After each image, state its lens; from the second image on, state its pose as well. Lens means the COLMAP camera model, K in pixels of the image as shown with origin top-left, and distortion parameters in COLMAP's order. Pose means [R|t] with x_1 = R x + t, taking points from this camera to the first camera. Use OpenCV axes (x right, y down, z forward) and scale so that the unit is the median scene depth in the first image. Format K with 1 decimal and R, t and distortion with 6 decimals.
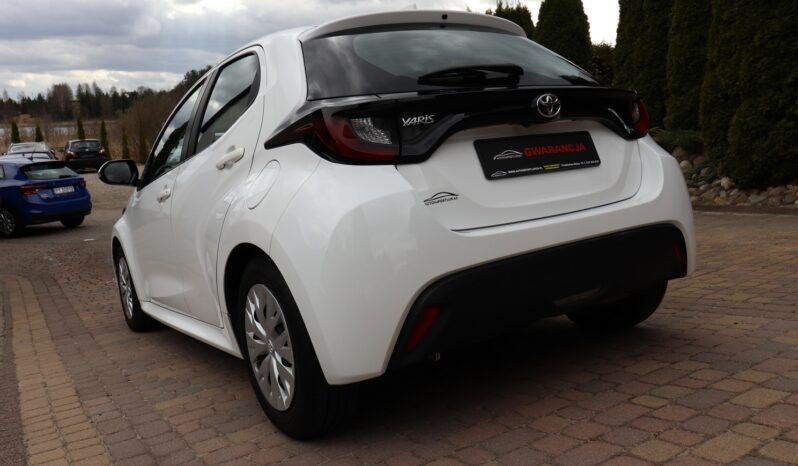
lens RADIAL K [[659.9, 0, 398.8], [0, 659.9, 231.9], [0, 0, 1]] dist [-0.163308, 0.139466]
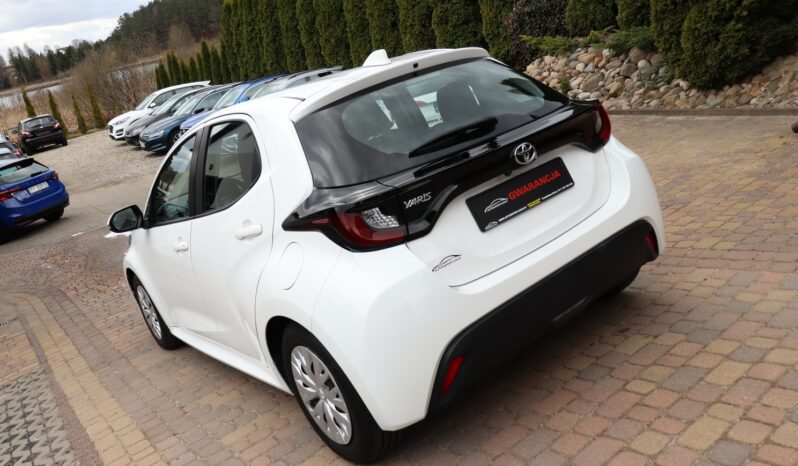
lens RADIAL K [[659.9, 0, 400.1], [0, 659.9, 237.2], [0, 0, 1]] dist [-0.163308, 0.139466]
pose [[0.984668, -0.172554, 0.025575, -0.034353], [0.166972, 0.974770, 0.148133, -0.229787], [-0.050490, -0.141592, 0.988637, -0.123475]]
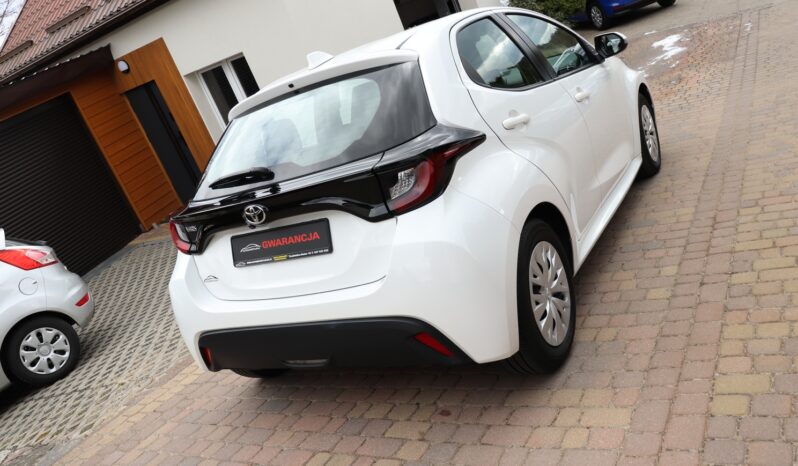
lens RADIAL K [[659.9, 0, 397.0], [0, 659.9, 233.3], [0, 0, 1]] dist [-0.163308, 0.139466]
pose [[0.481876, 0.199709, -0.853177, 1.238722], [0.185451, 0.928379, 0.322055, -0.447197], [0.856390, -0.313414, 0.410328, 0.645179]]
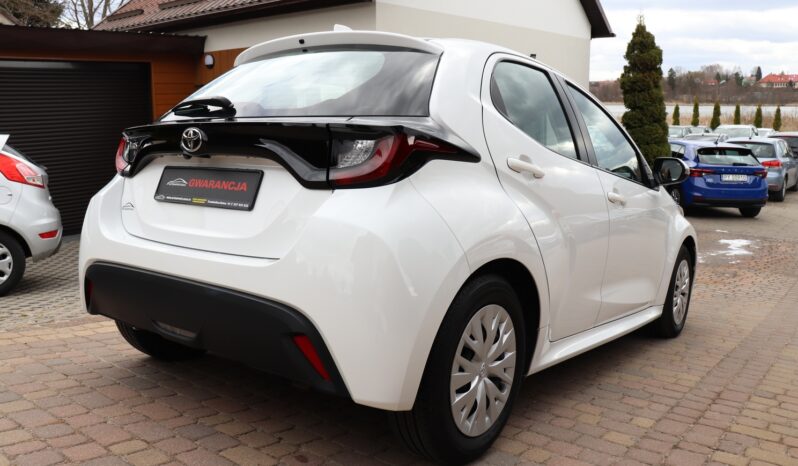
lens RADIAL K [[659.9, 0, 392.7], [0, 659.9, 231.4], [0, 0, 1]] dist [-0.163308, 0.139466]
pose [[0.341457, 0.212166, -0.915638, 1.157971], [-0.180512, 0.970857, 0.157645, -0.243046], [0.922400, 0.111454, 0.369804, 0.833109]]
